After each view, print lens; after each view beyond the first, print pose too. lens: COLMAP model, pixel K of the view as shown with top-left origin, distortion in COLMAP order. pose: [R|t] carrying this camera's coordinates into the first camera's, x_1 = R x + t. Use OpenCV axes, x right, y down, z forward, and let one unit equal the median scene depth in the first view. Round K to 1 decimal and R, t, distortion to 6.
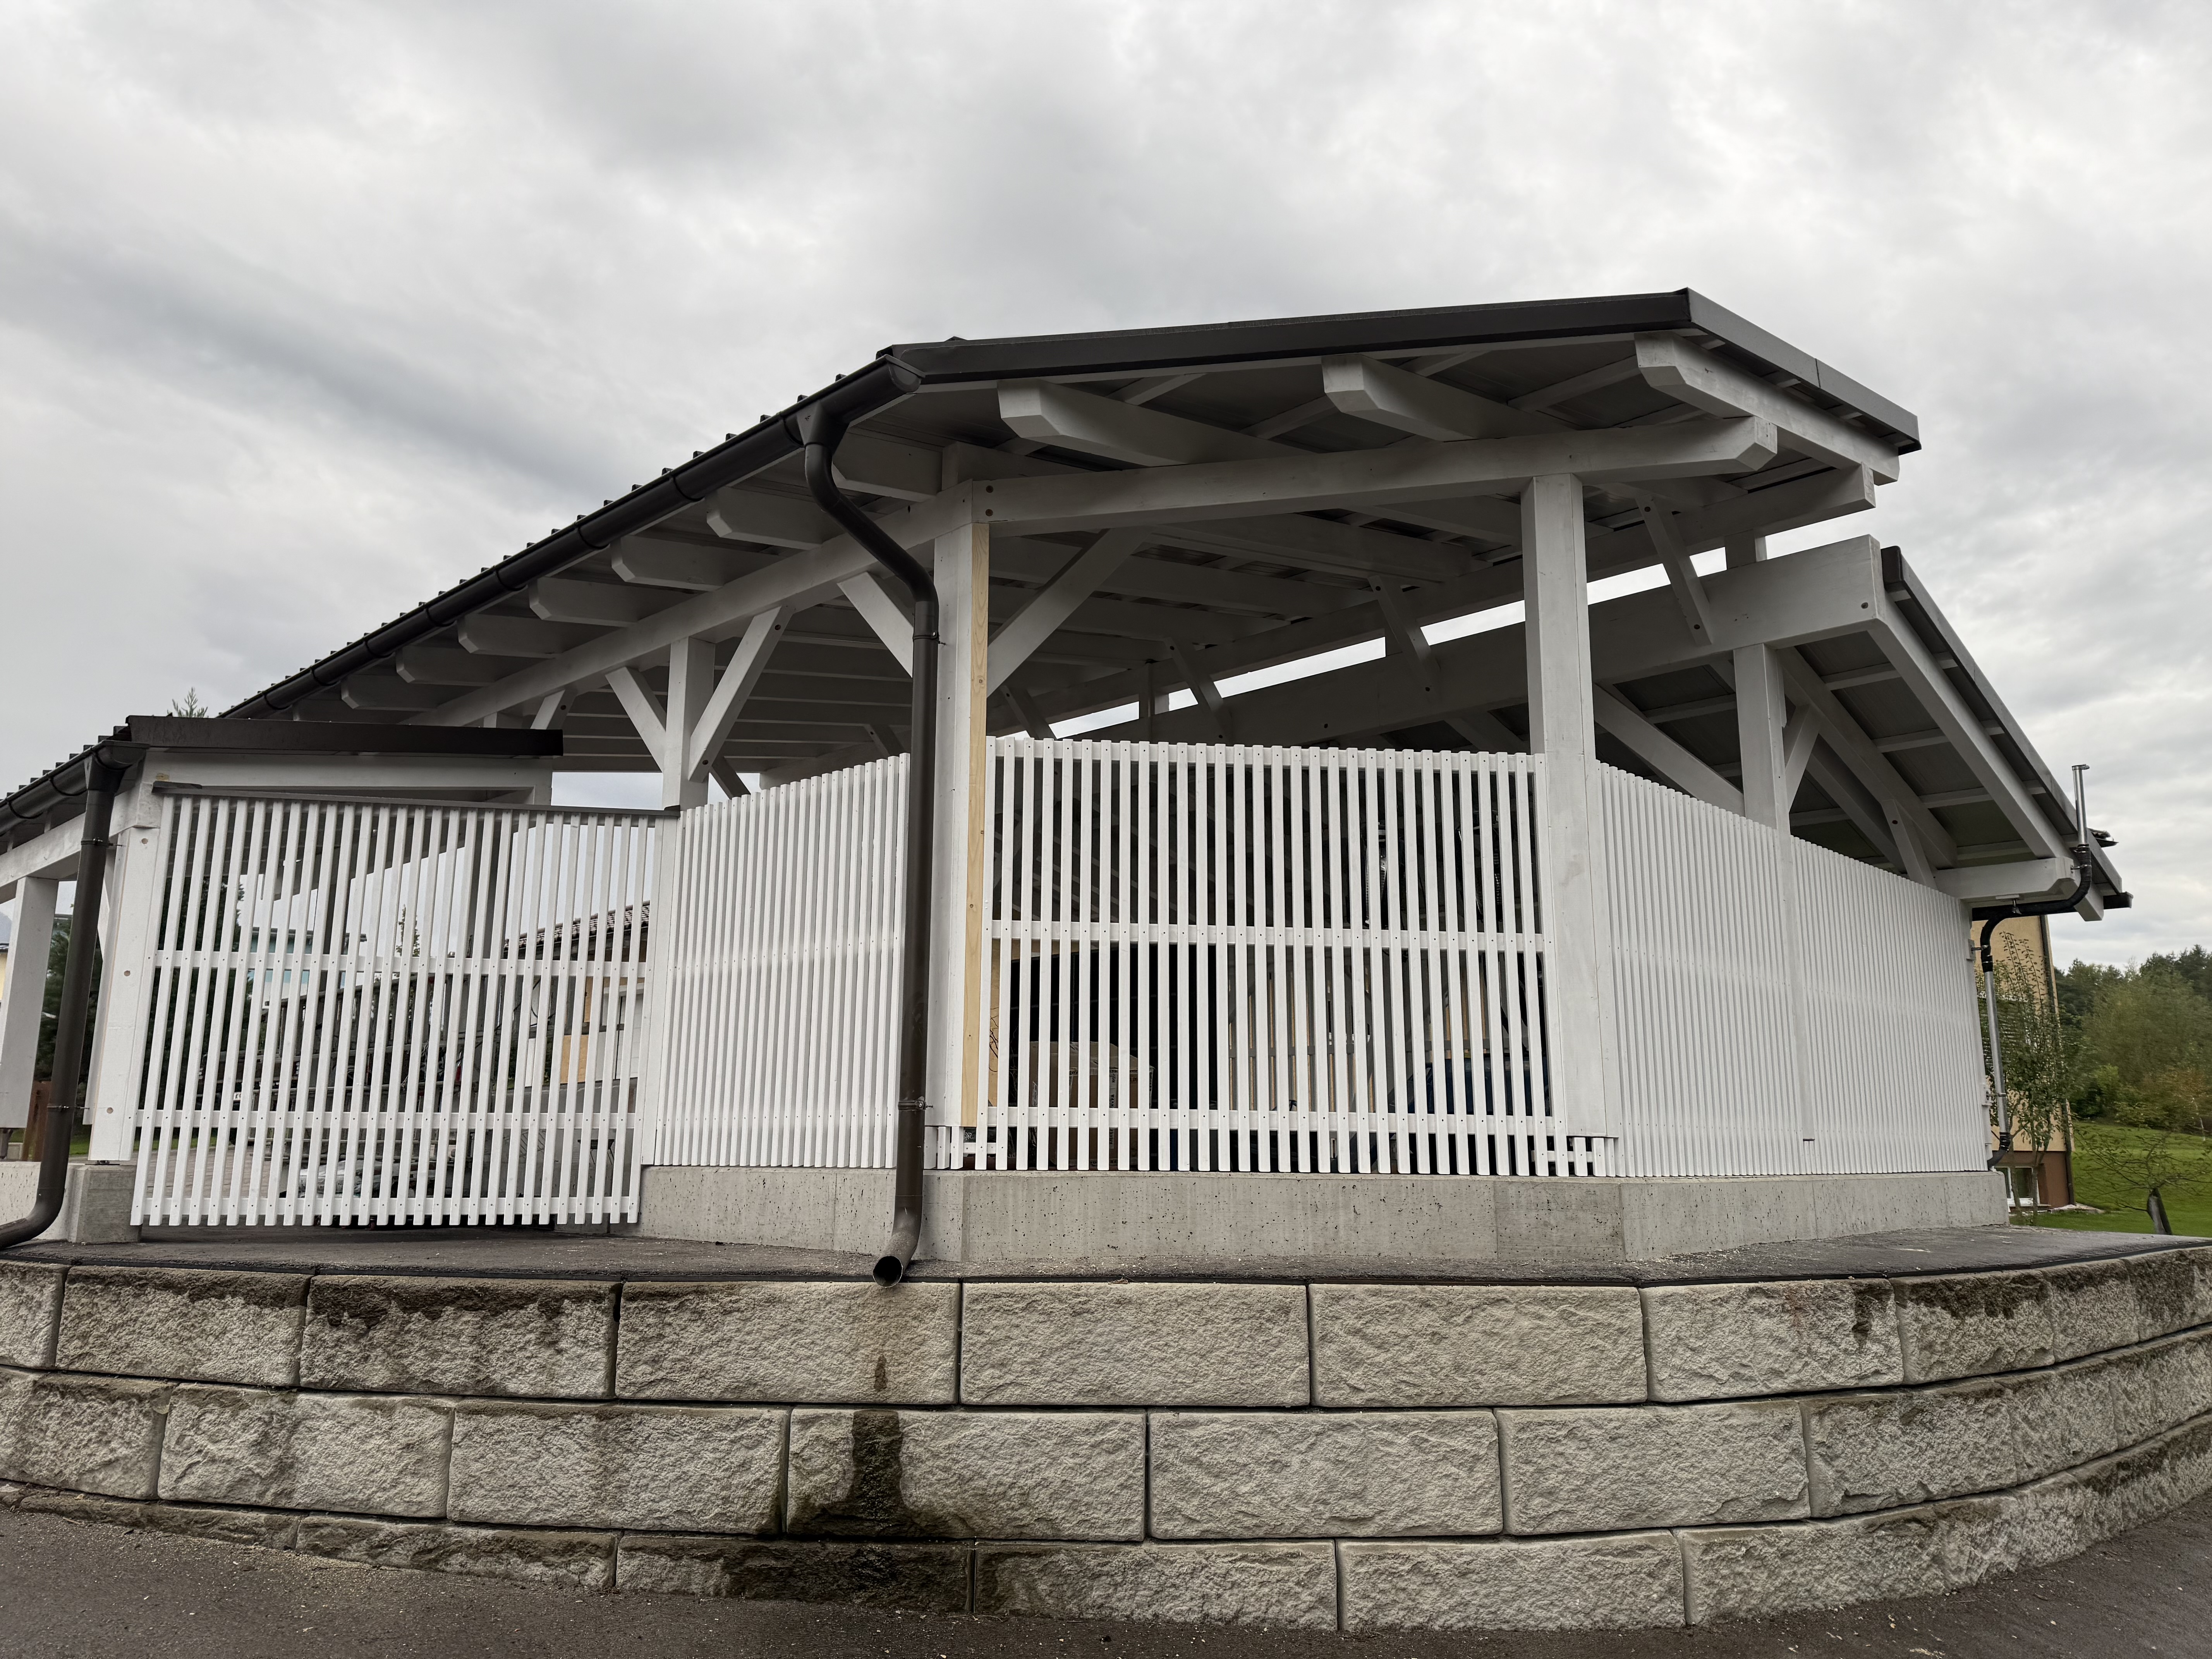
lens RADIAL K [[1529.6, 0, 1084.2], [0, 1529.6, 833.4], [0, 0, 1]] dist [0.042498, -0.055320]
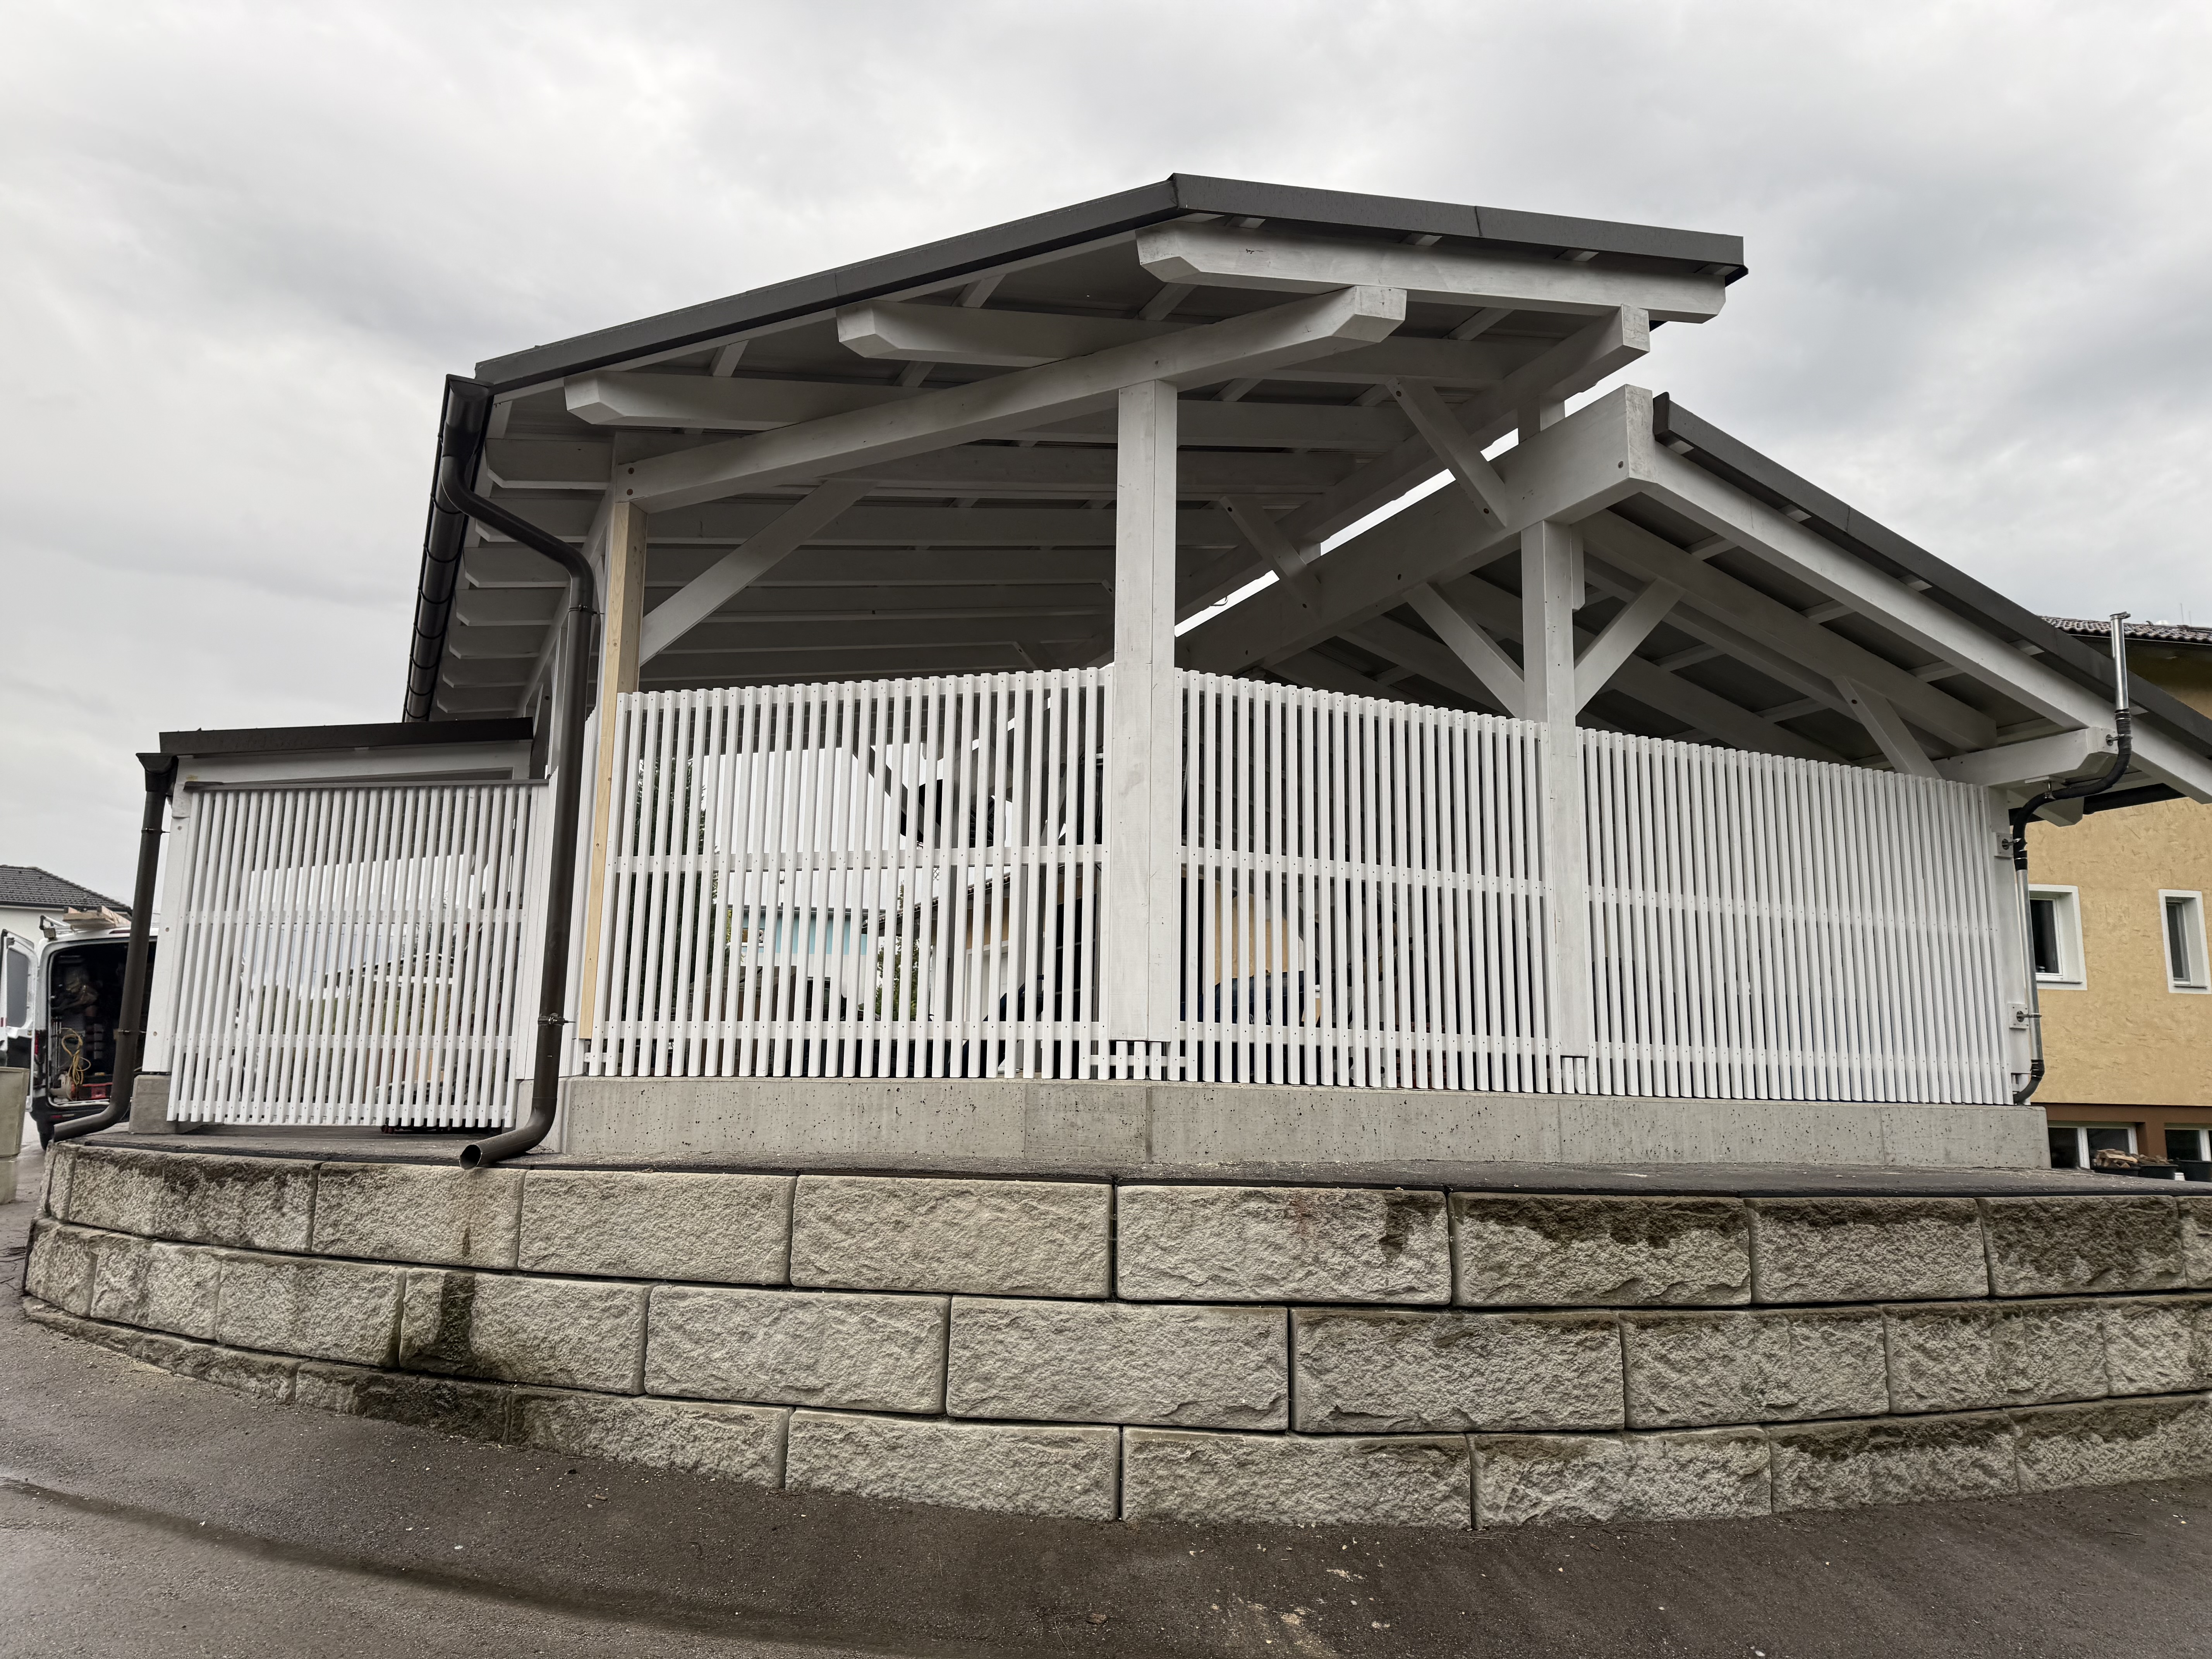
lens RADIAL K [[1529.6, 0, 1118.8], [0, 1529.6, 824.5], [0, 0, 1]] dist [0.042498, -0.055320]
pose [[0.936342, -0.054758, -0.346793, 0.701285], [0.059864, 0.998198, 0.004019, 0.053411], [0.345948, -0.024524, 0.937933, 0.067234]]
